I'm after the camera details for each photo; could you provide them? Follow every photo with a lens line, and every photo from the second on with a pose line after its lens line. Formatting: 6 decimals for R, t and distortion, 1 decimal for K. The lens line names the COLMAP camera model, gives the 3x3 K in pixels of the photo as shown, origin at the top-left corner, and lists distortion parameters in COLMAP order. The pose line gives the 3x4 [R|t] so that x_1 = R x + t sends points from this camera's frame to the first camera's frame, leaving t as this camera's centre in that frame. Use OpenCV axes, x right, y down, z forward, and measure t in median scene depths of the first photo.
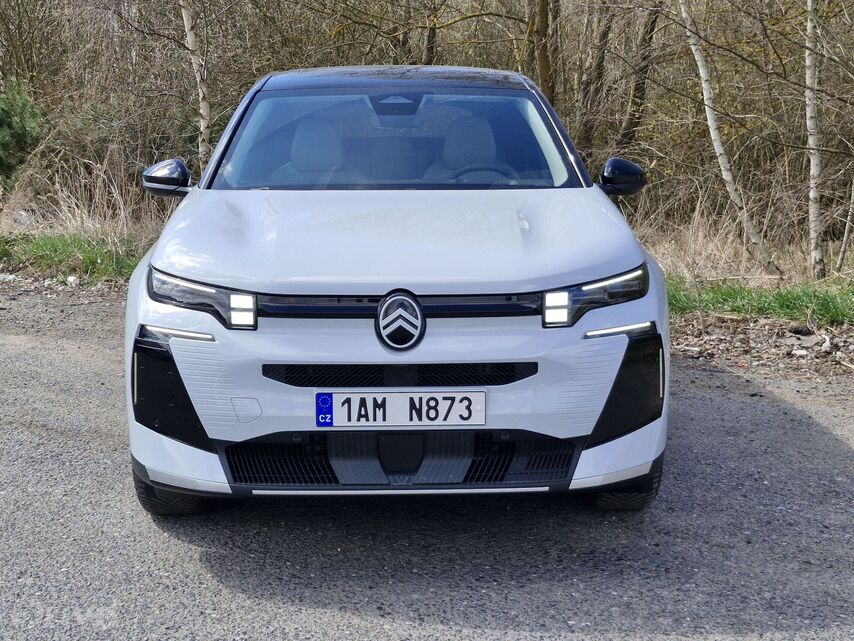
lens RADIAL K [[1345.4, 0, 427.0], [0, 1345.4, 320.5], [0, 0, 1]] dist [0.107218, 0.009405]
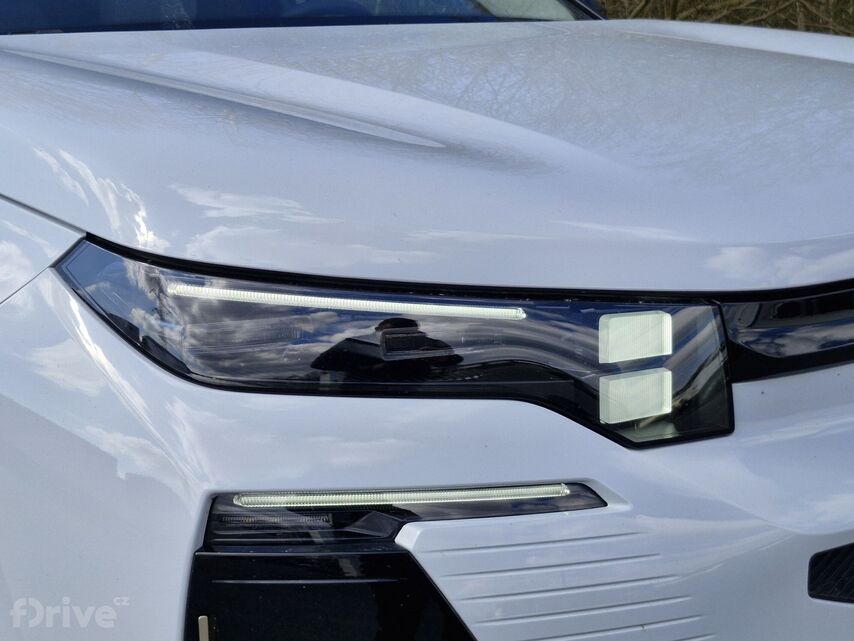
lens RADIAL K [[1345.4, 0, 427.0], [0, 1345.4, 320.5], [0, 0, 1]] dist [0.107218, 0.009405]
pose [[0.803512, -0.135294, 0.579710, -0.333823], [0.127328, 0.990354, 0.054647, -0.038177], [-0.581512, 0.029904, 0.812988, 0.818773]]
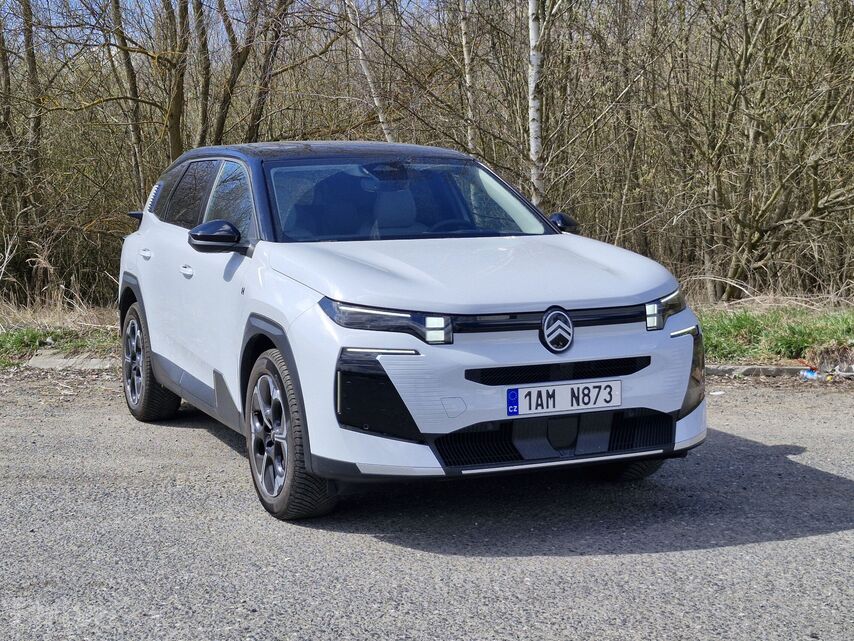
lens RADIAL K [[1345.4, 0, 427.0], [0, 1345.4, 320.5], [0, 0, 1]] dist [0.107218, 0.009405]
pose [[0.925607, -0.048218, 0.375401, -0.624612], [0.071164, 0.996333, -0.047493, 0.043802], [-0.371734, 0.070675, 0.925645, -0.157209]]
